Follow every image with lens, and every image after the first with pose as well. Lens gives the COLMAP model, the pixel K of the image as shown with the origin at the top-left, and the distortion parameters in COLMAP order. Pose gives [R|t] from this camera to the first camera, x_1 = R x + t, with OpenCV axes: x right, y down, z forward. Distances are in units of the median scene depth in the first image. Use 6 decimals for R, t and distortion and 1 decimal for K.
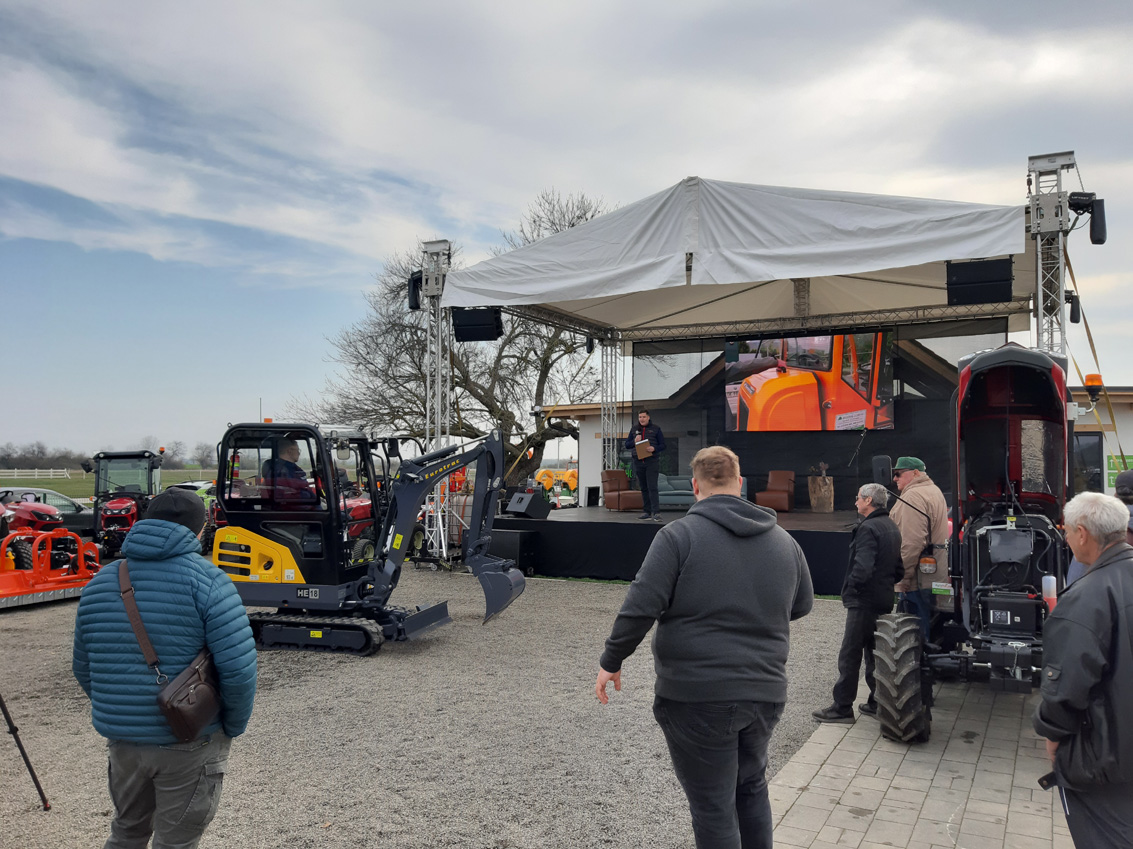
lens RADIAL K [[889.3, 0, 563.6], [0, 889.3, 424.6], [0, 0, 1]] dist [0.091358, -0.180702]
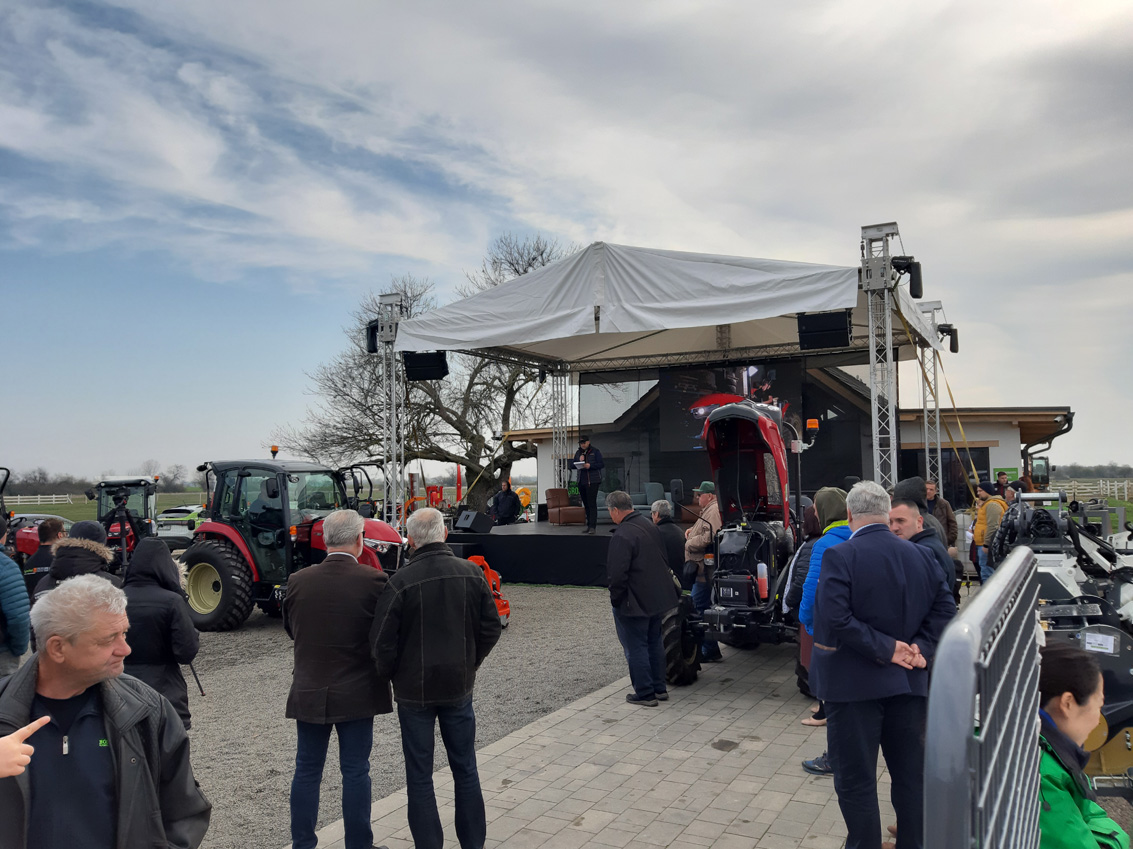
lens RADIAL K [[890.4, 0, 562.7], [0, 890.4, 418.3], [0, 0, 1]] dist [0.086592, -0.166351]
pose [[0.999814, -0.019168, -0.002023, 0.074307], [0.019113, 0.999523, -0.024273, -0.011398], [0.002487, 0.024229, 0.999703, -0.145234]]
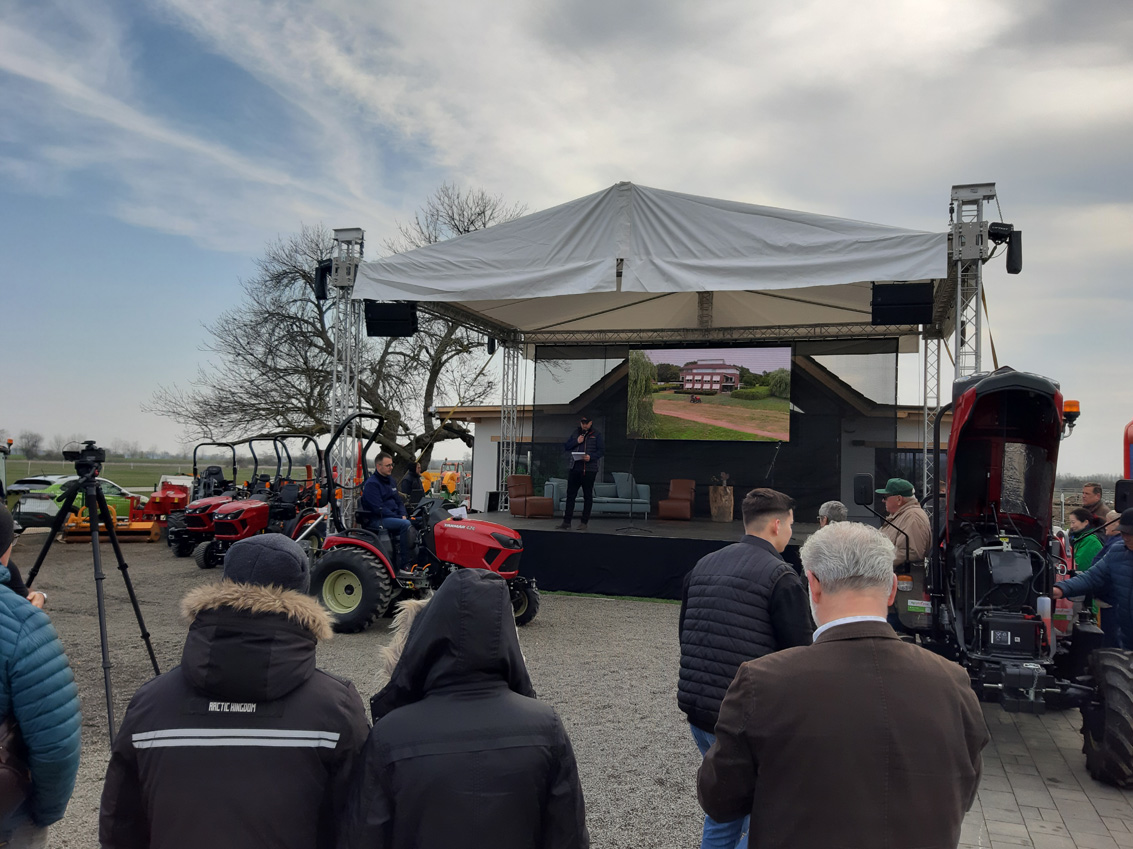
lens RADIAL K [[894.9, 0, 560.5], [0, 894.9, 426.0], [0, 0, 1]] dist [0.102711, -0.213644]
pose [[0.987794, 0.032644, 0.152306, -0.054913], [-0.032589, 0.999465, -0.002858, -0.001631], [-0.152318, -0.002140, 0.988329, 0.021246]]
